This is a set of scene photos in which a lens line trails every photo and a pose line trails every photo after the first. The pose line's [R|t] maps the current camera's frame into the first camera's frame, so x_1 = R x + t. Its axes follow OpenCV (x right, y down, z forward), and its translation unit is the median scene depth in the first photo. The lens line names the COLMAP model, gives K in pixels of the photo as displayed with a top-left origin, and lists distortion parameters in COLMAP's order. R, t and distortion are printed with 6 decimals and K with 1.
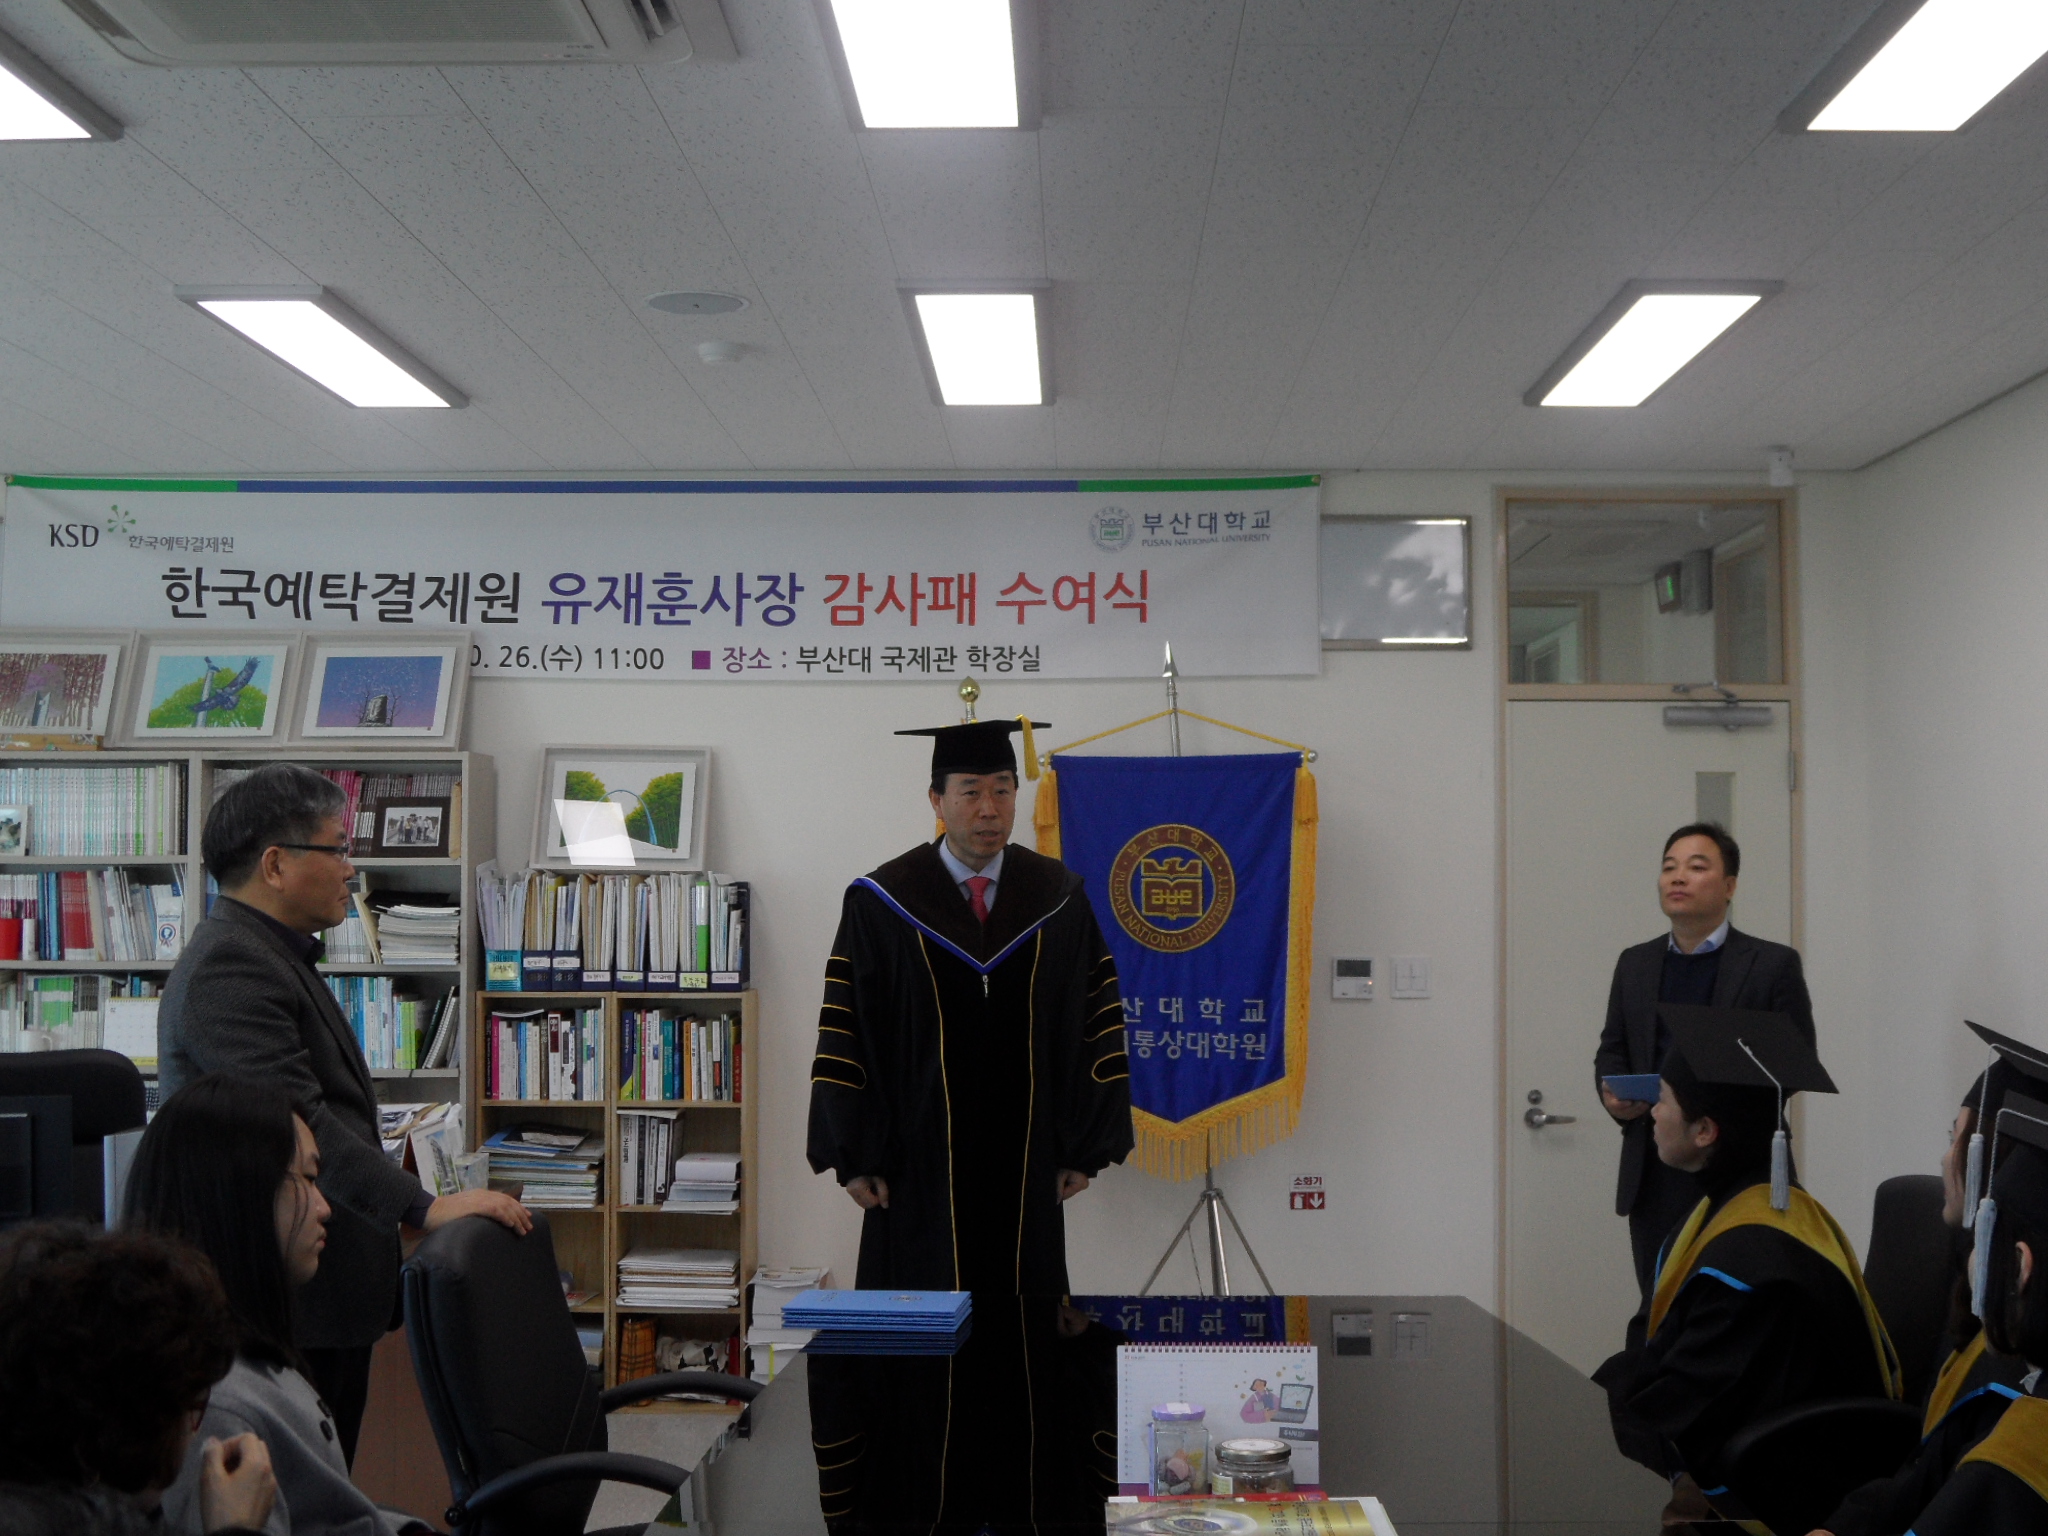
lens RADIAL K [[2584.4, 0, 1032.6], [0, 2584.4, 746.8], [0, 0, 1]] dist [-0.053060, -0.104145]
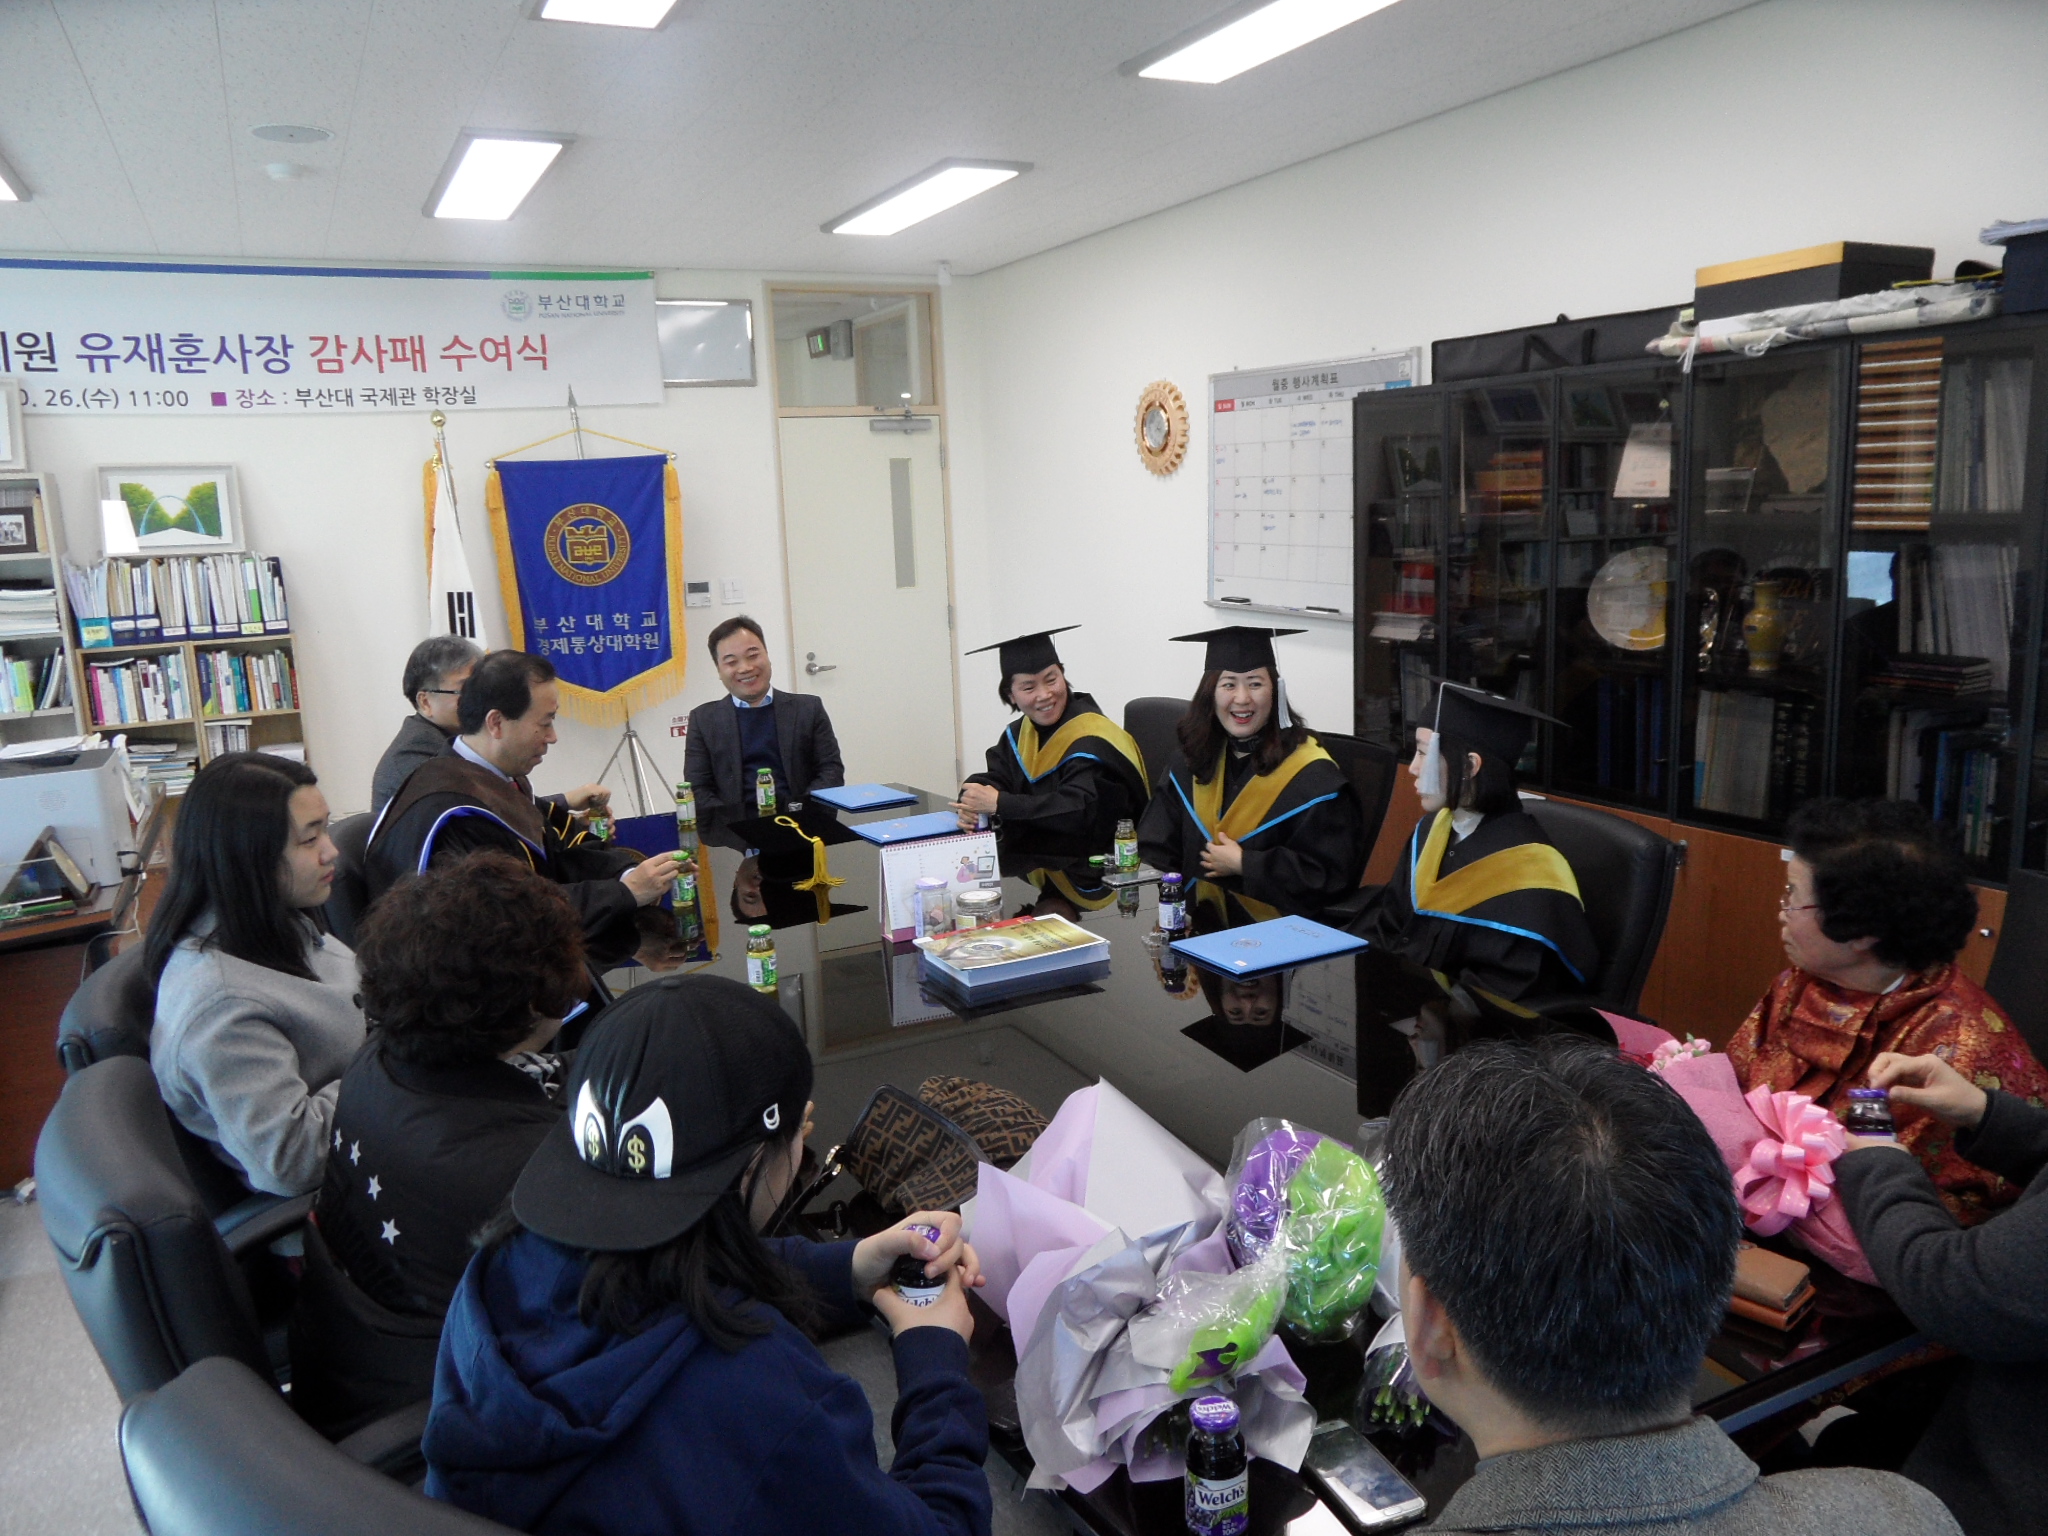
lens RADIAL K [[1502.6, 0, 1034.6], [0, 1502.6, 752.1], [0, 0, 1]] dist [-0.022720, 0.025883]
pose [[0.882452, -0.118295, 0.455285, -0.131829], [0.020303, 0.976540, 0.214378, -0.011712], [-0.469963, -0.179935, 0.864151, 0.062944]]
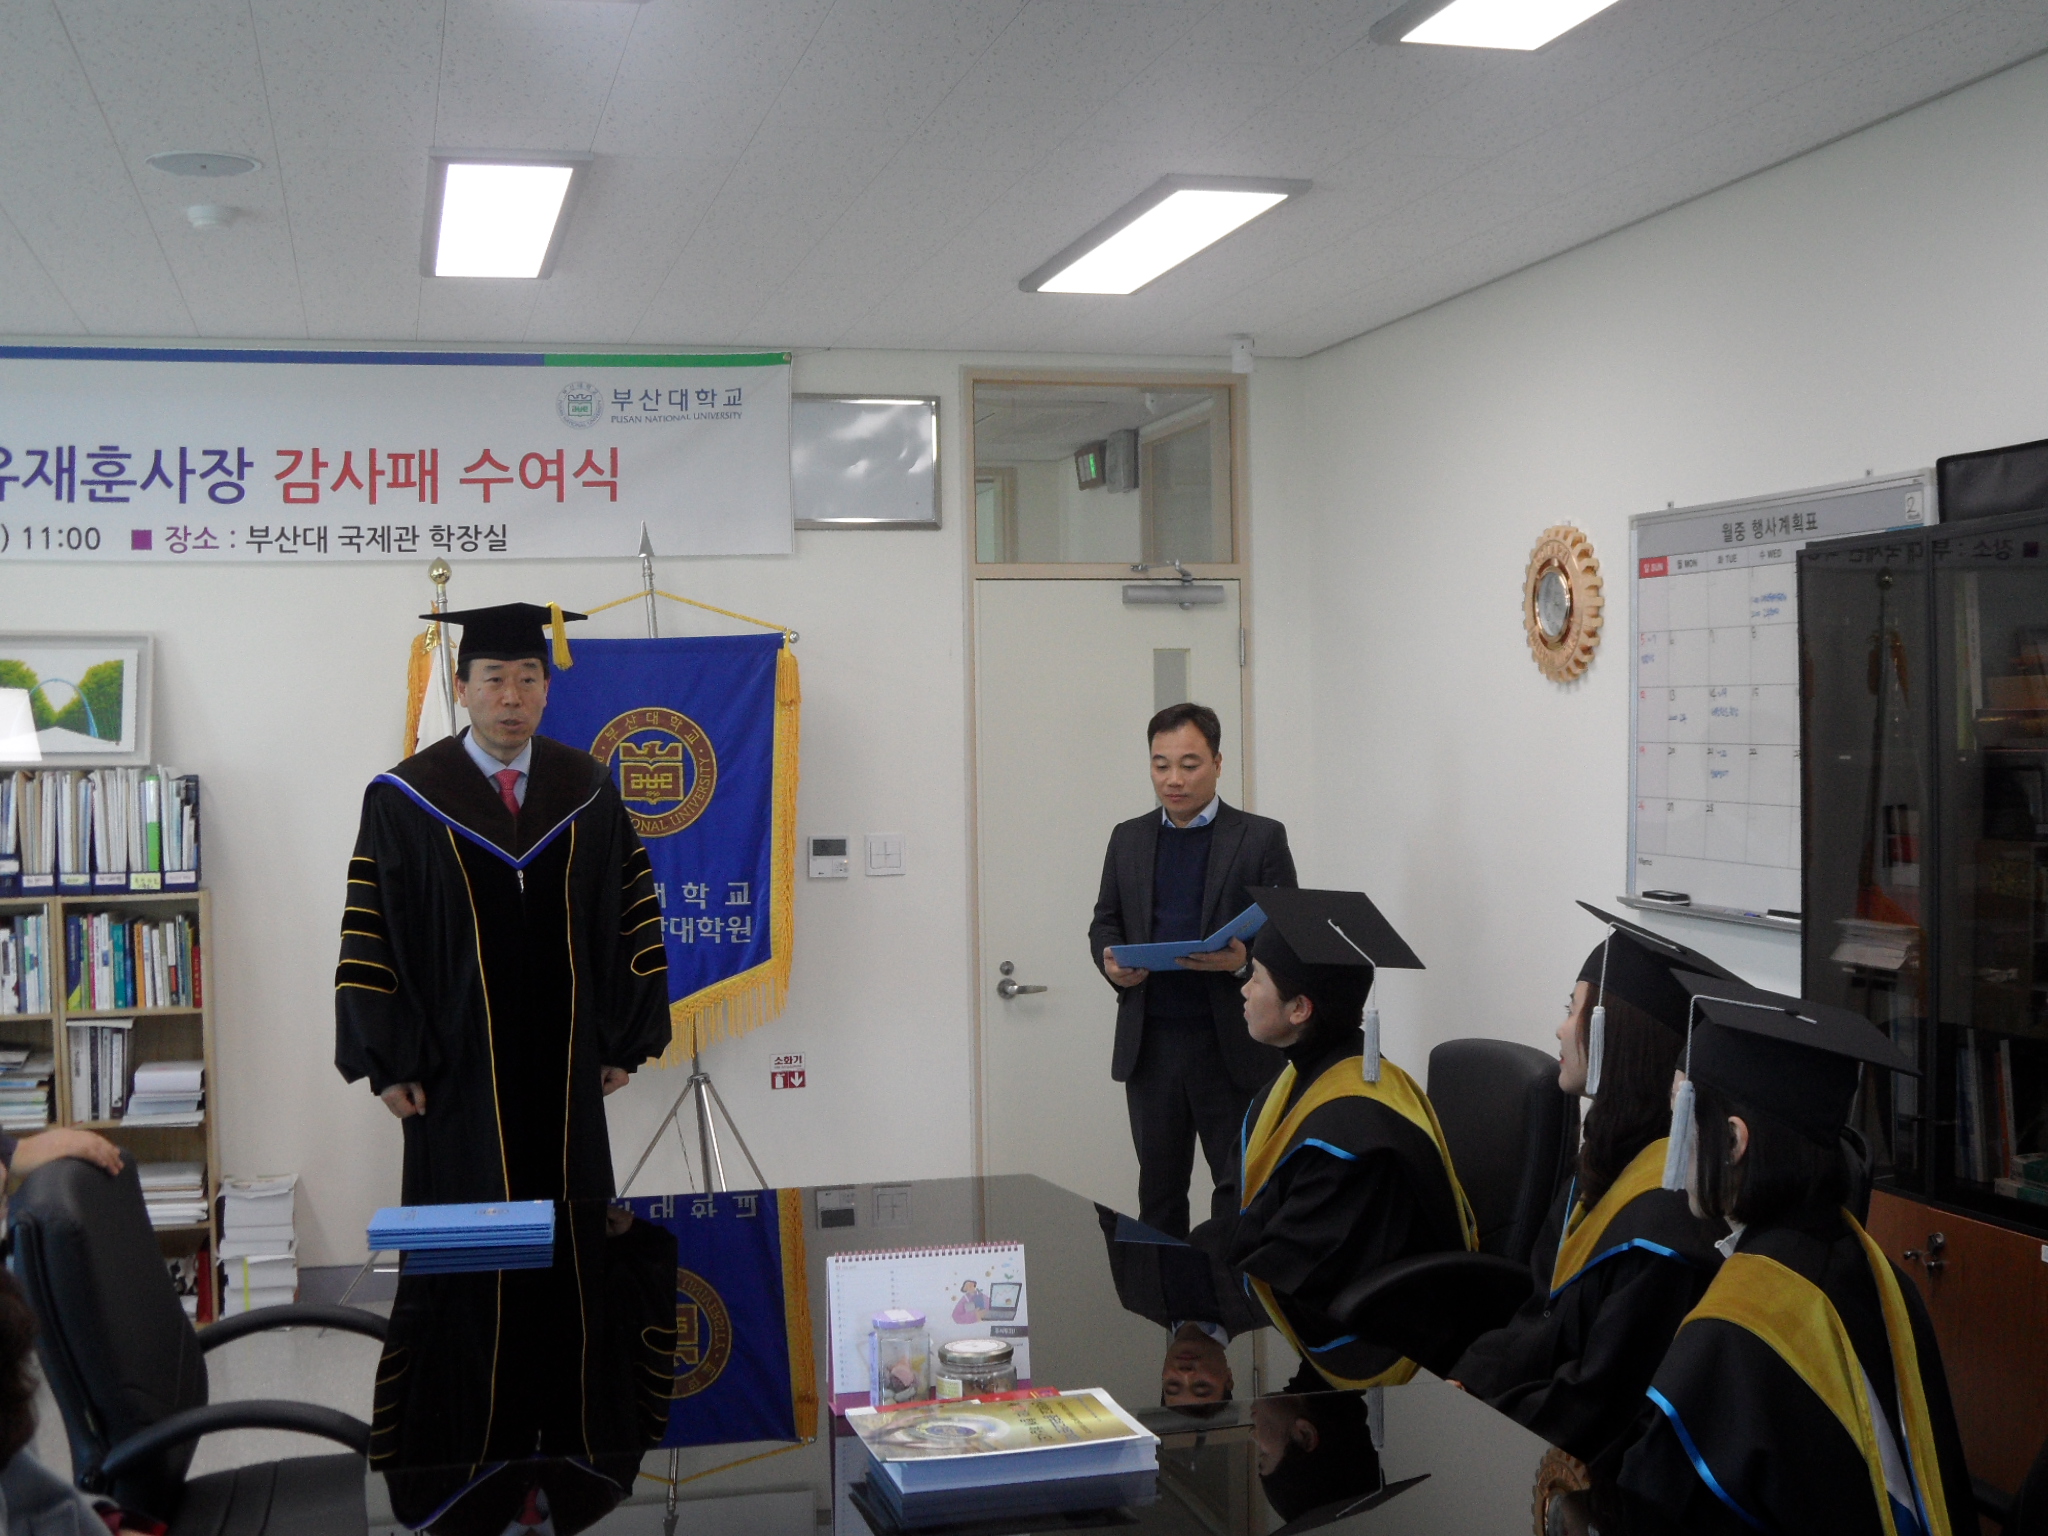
lens RADIAL K [[2575.3, 0, 1112.3], [0, 2575.3, 706.5], [0, 0, 1]] dist [-0.128052, 0.071359]
pose [[0.955663, -0.016253, 0.294014, -0.063493], [0.005379, 0.999272, 0.037757, -0.006034], [-0.294413, -0.034502, 0.955055, 0.016229]]
